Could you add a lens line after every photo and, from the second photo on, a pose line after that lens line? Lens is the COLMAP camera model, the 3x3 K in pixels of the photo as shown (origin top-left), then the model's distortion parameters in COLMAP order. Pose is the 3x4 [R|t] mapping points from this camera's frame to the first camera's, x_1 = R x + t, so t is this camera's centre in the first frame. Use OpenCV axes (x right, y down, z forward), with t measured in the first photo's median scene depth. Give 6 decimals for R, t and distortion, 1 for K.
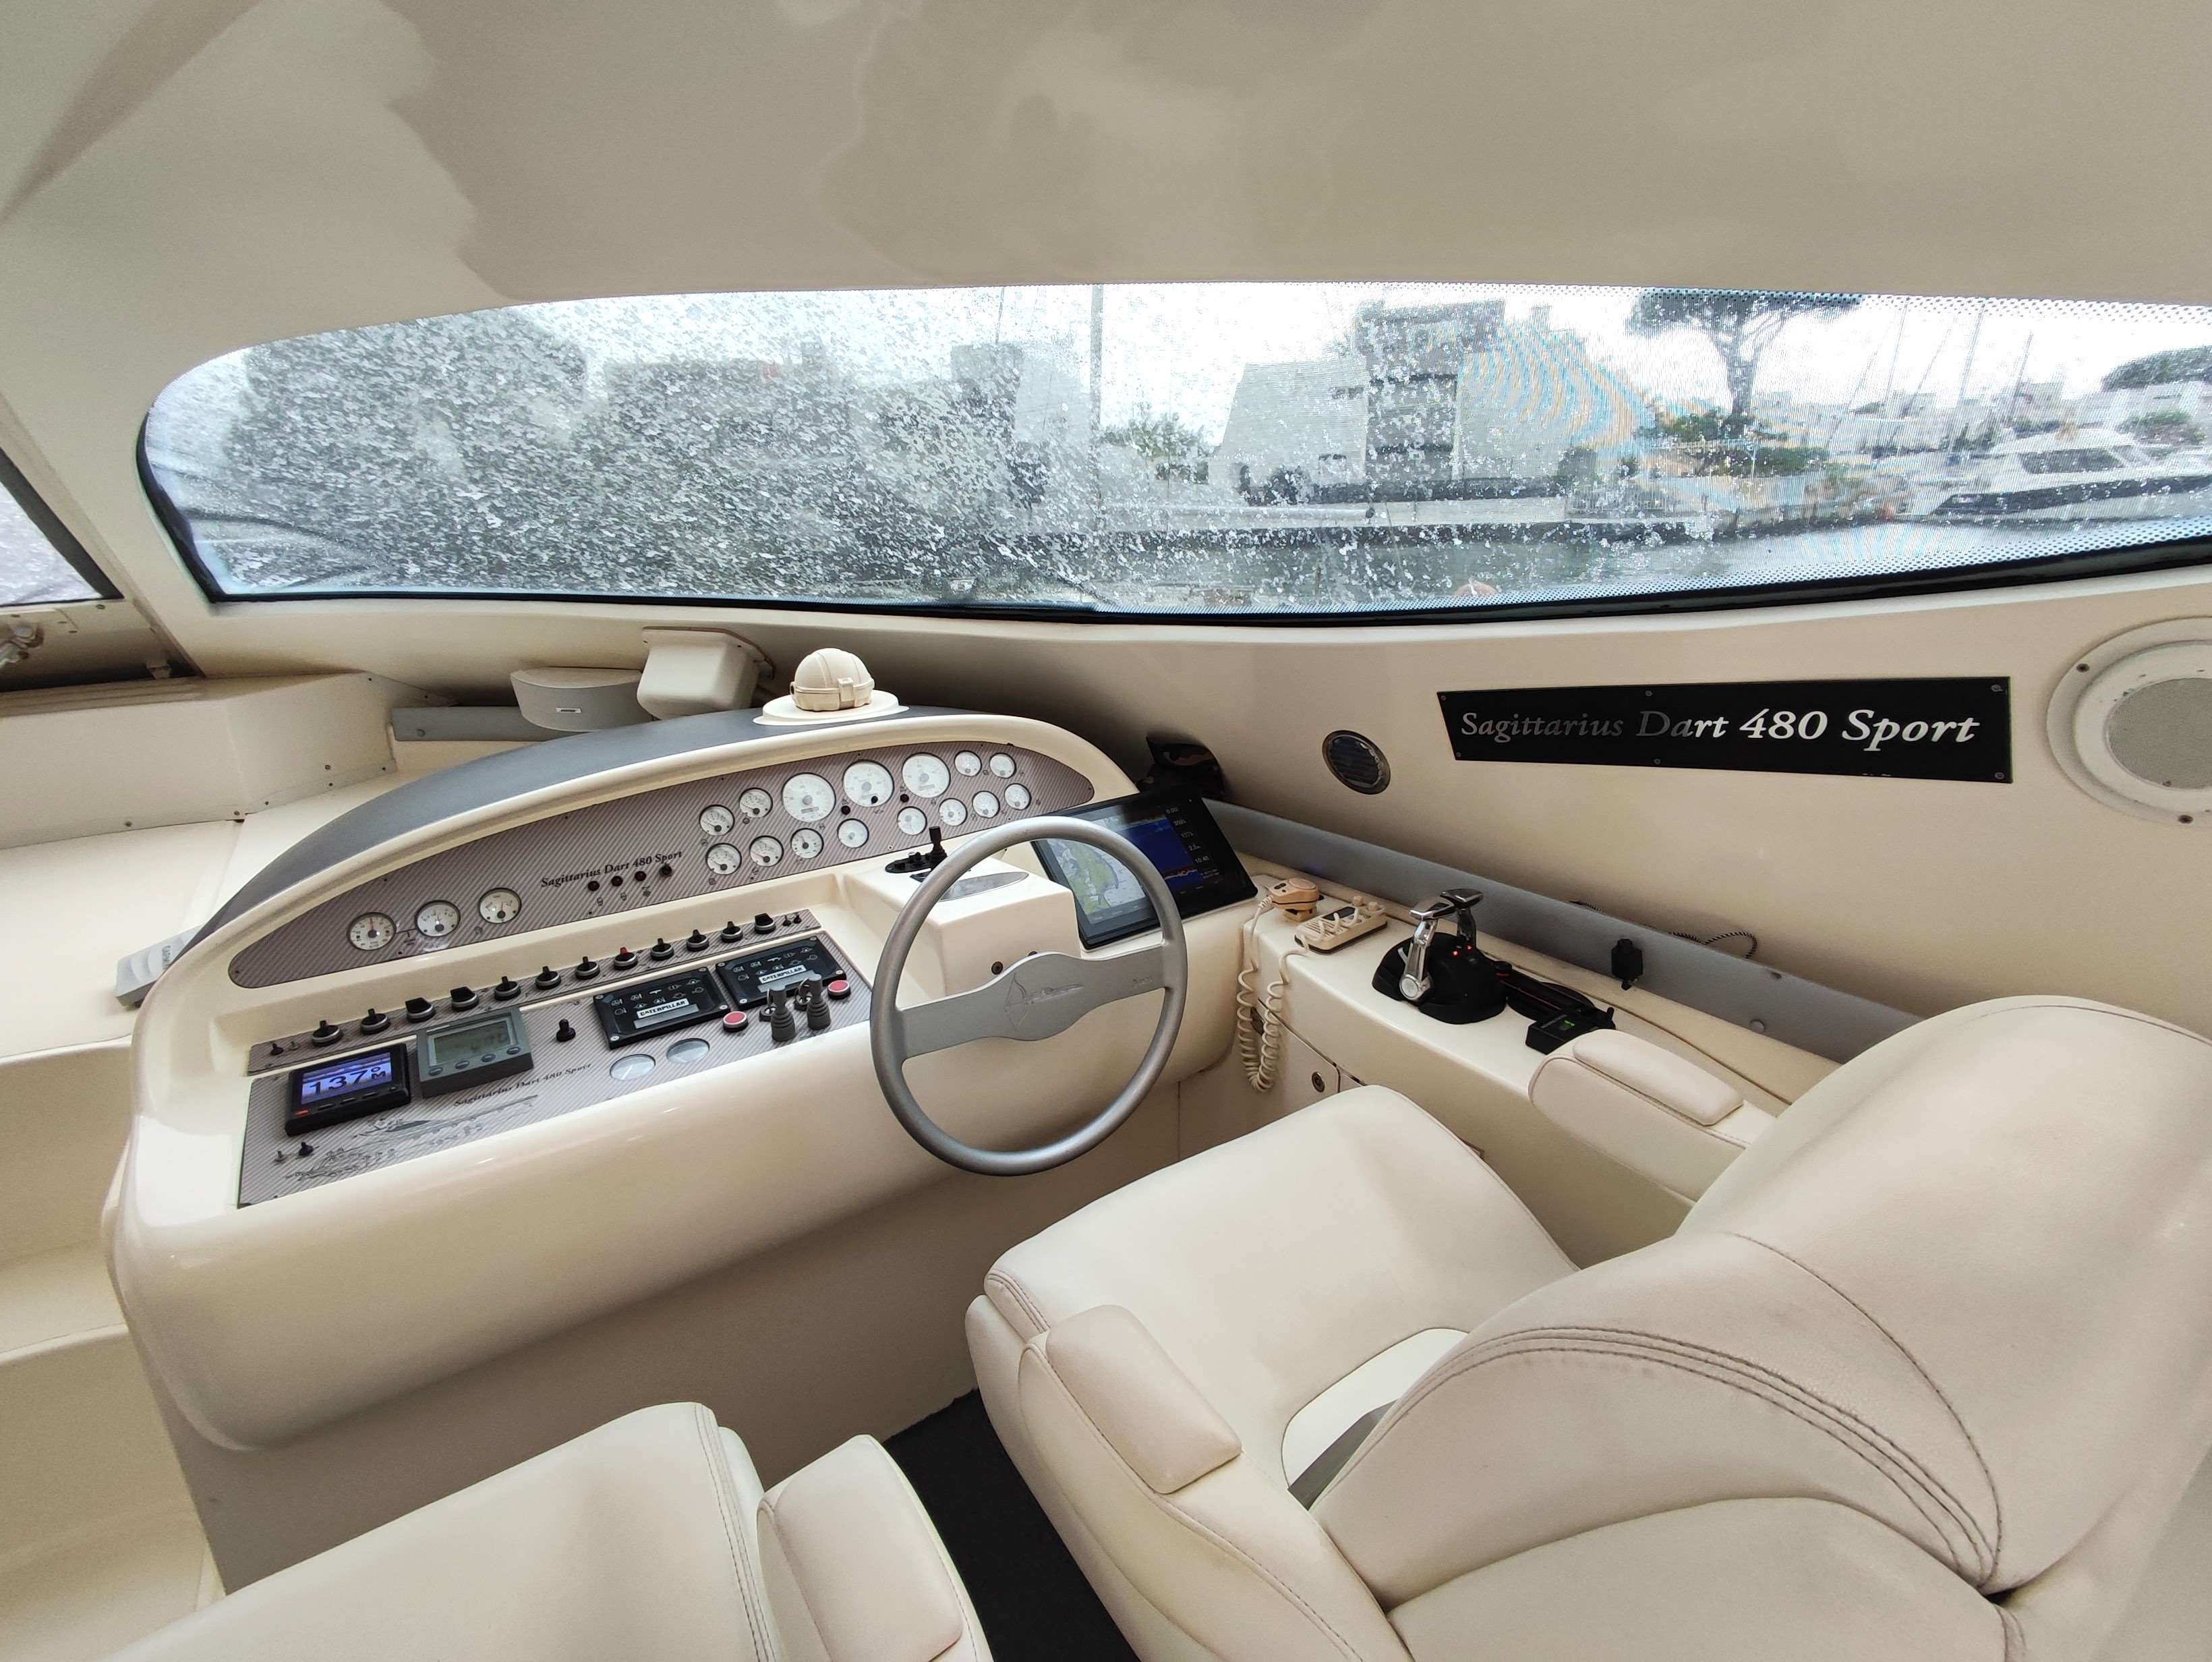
lens RADIAL K [[1012.5, 0, 1098.2], [0, 1012.5, 802.8], [0, 0, 1]] dist [0.002995, 0.001110]
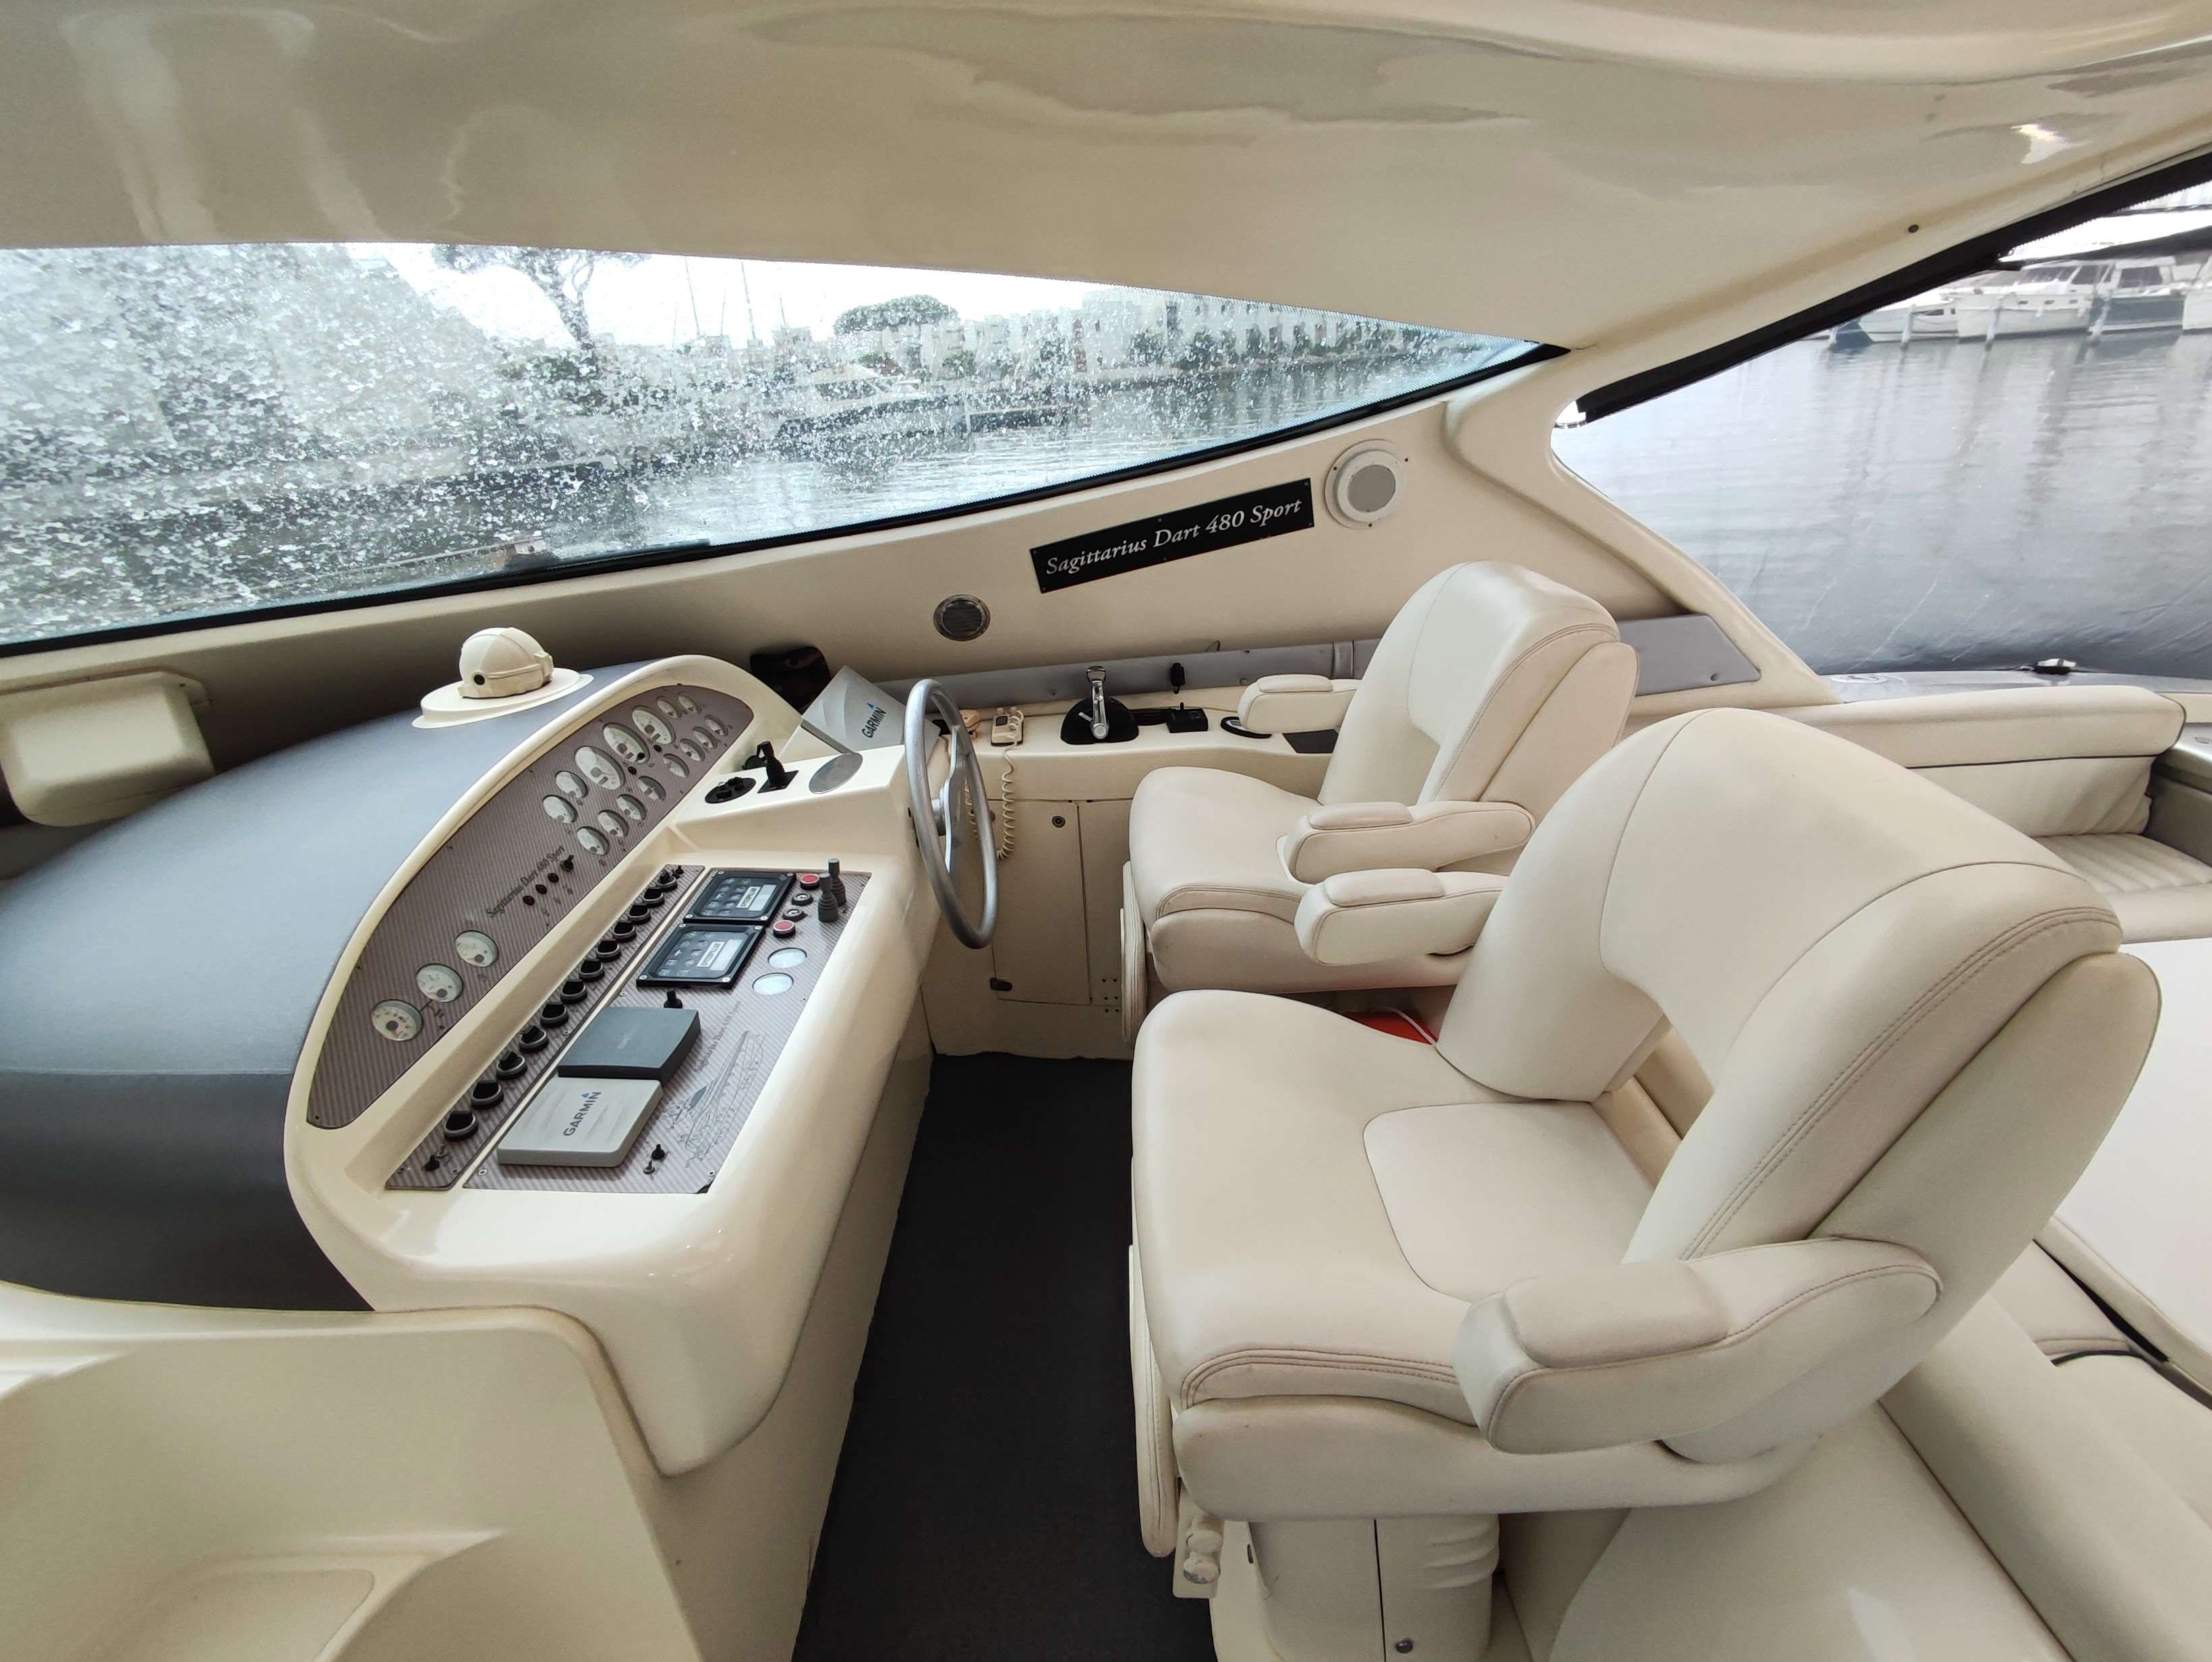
lens RADIAL K [[1012.5, 0, 1098.2], [0, 1012.5, 802.8], [0, 0, 1]] dist [0.002995, 0.001110]
pose [[0.561966, -0.341827, 0.753225, -0.826774], [0.302909, 0.932405, 0.197148, -0.023299], [-0.769701, 0.117368, 0.627523, 0.021588]]
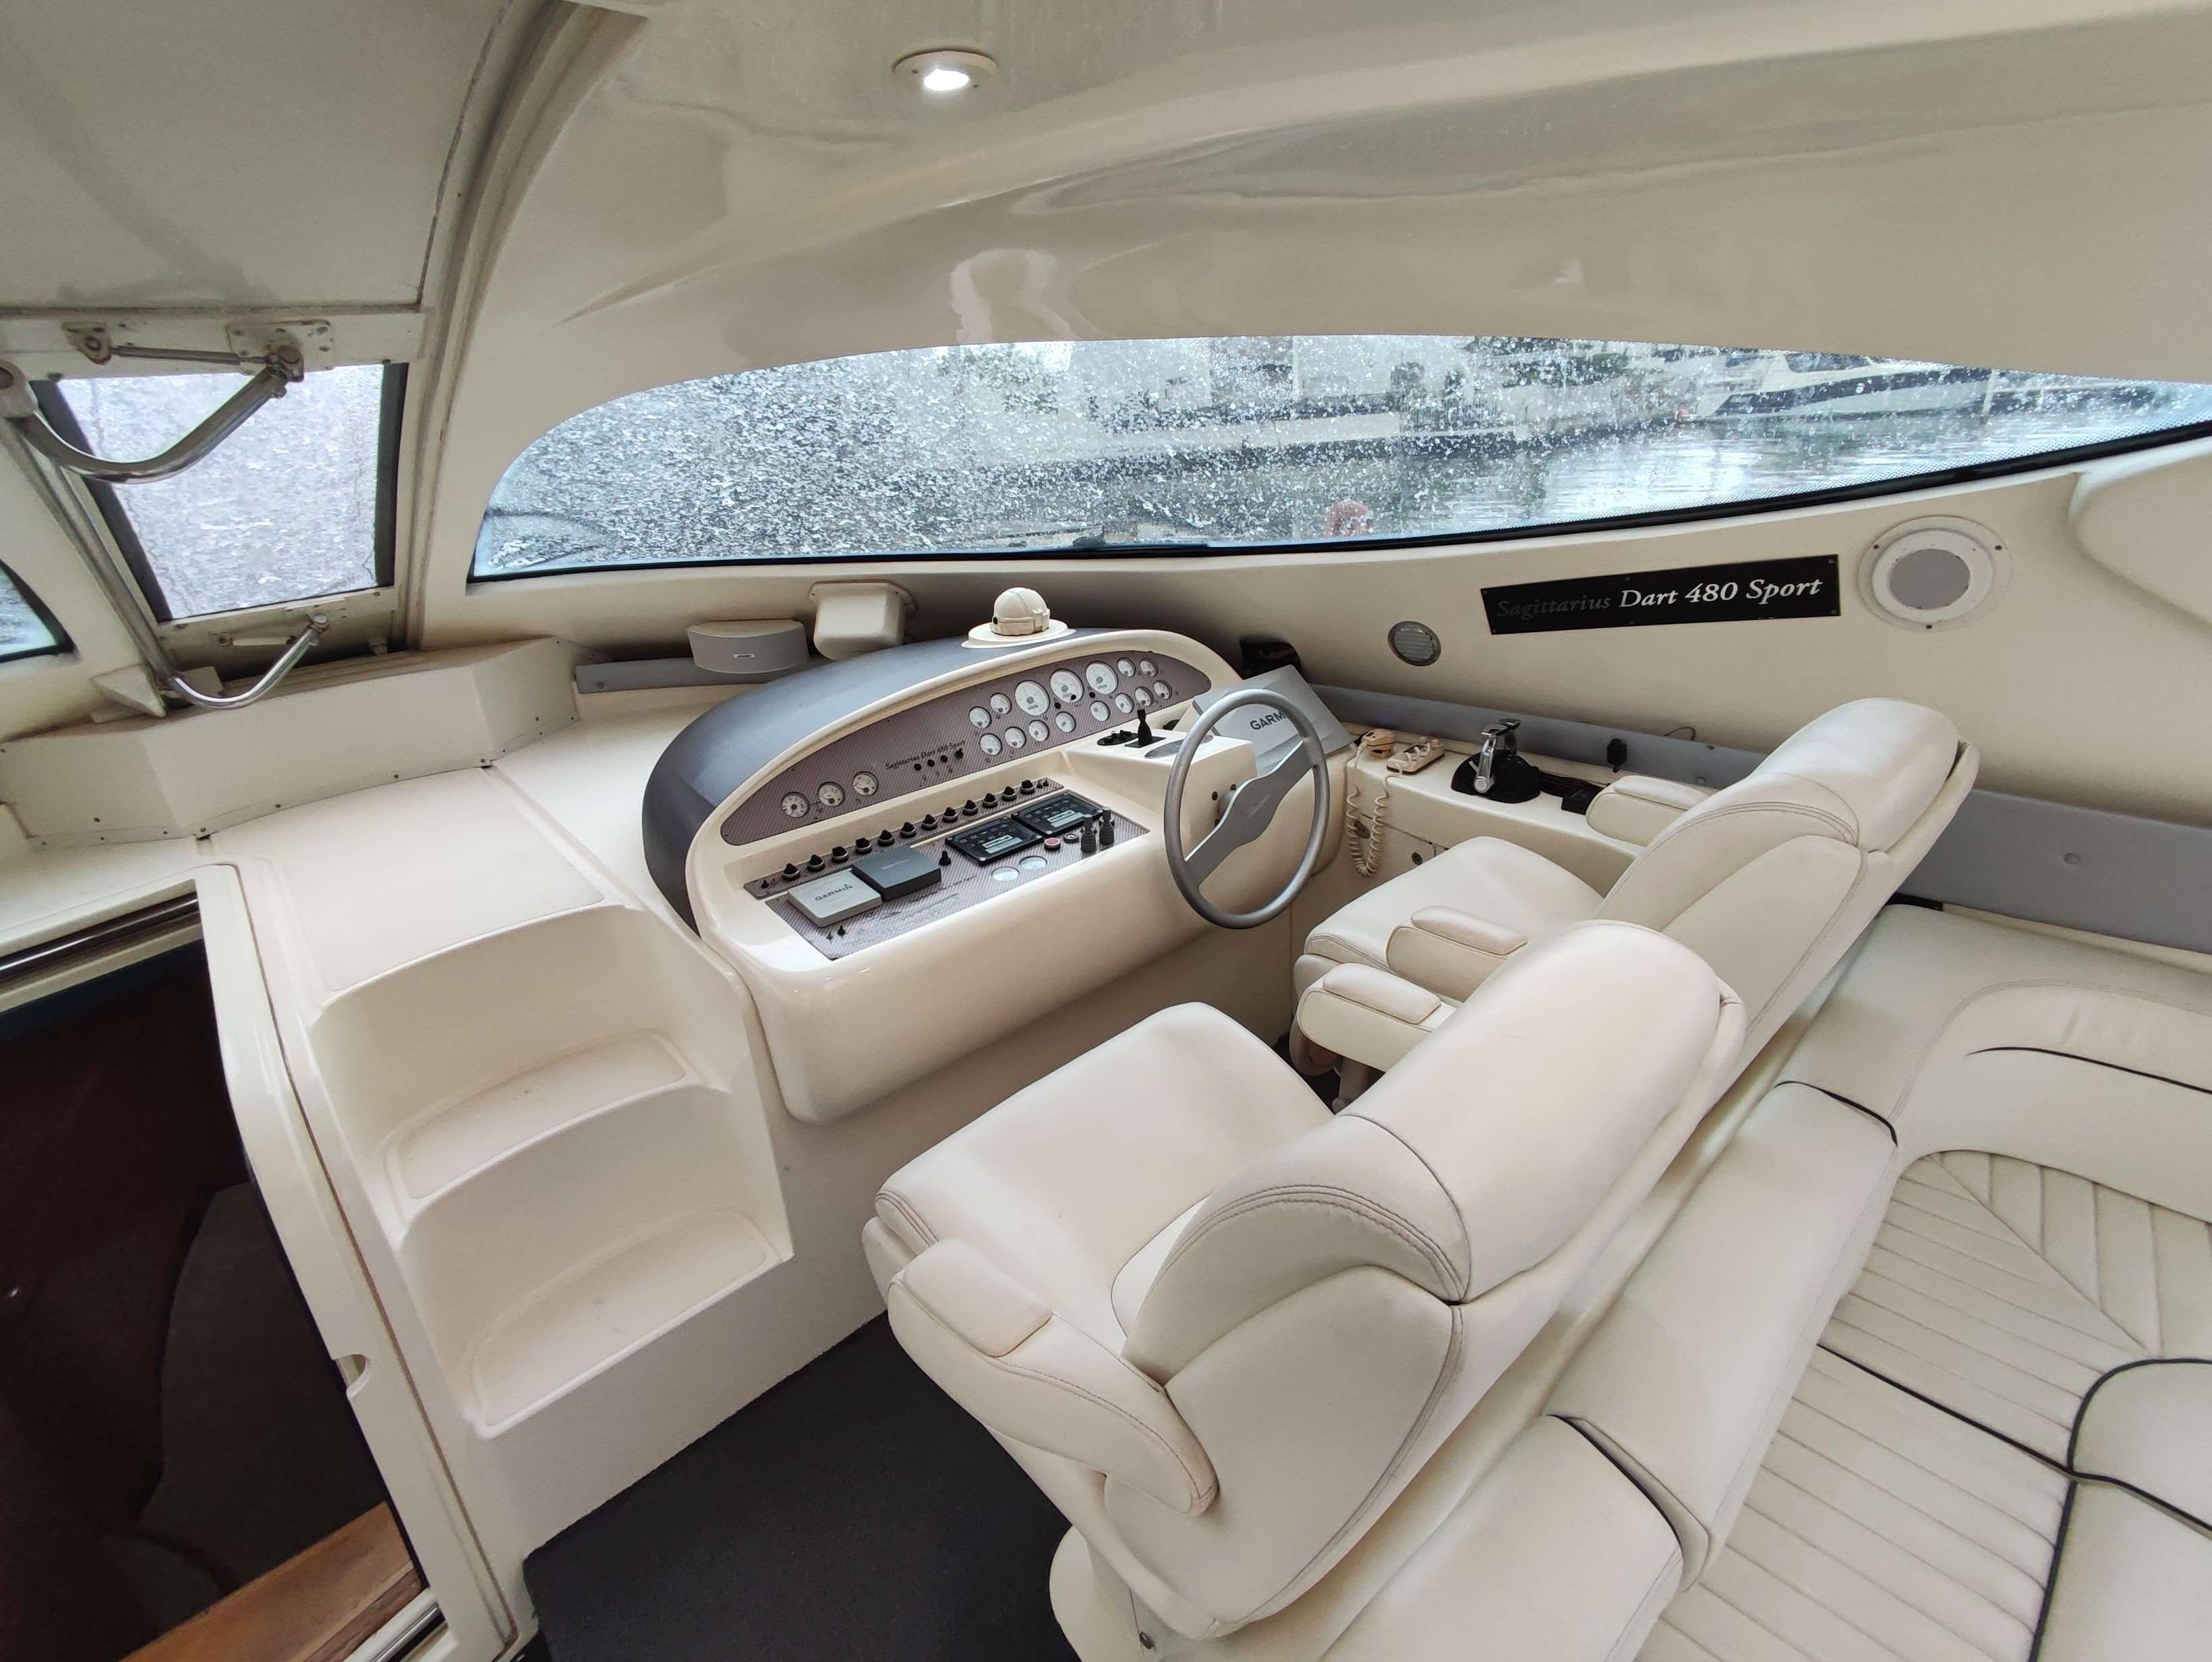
lens RADIAL K [[995.9, 0, 1096.5], [0, 995.9, 801.9], [0, 0, 1]] dist [-0.003818, -0.000701]
pose [[0.989517, -0.087829, 0.114643, -0.396252], [0.080175, 0.994337, 0.069756, 0.051365], [-0.120120, -0.059834, 0.990955, -0.376860]]
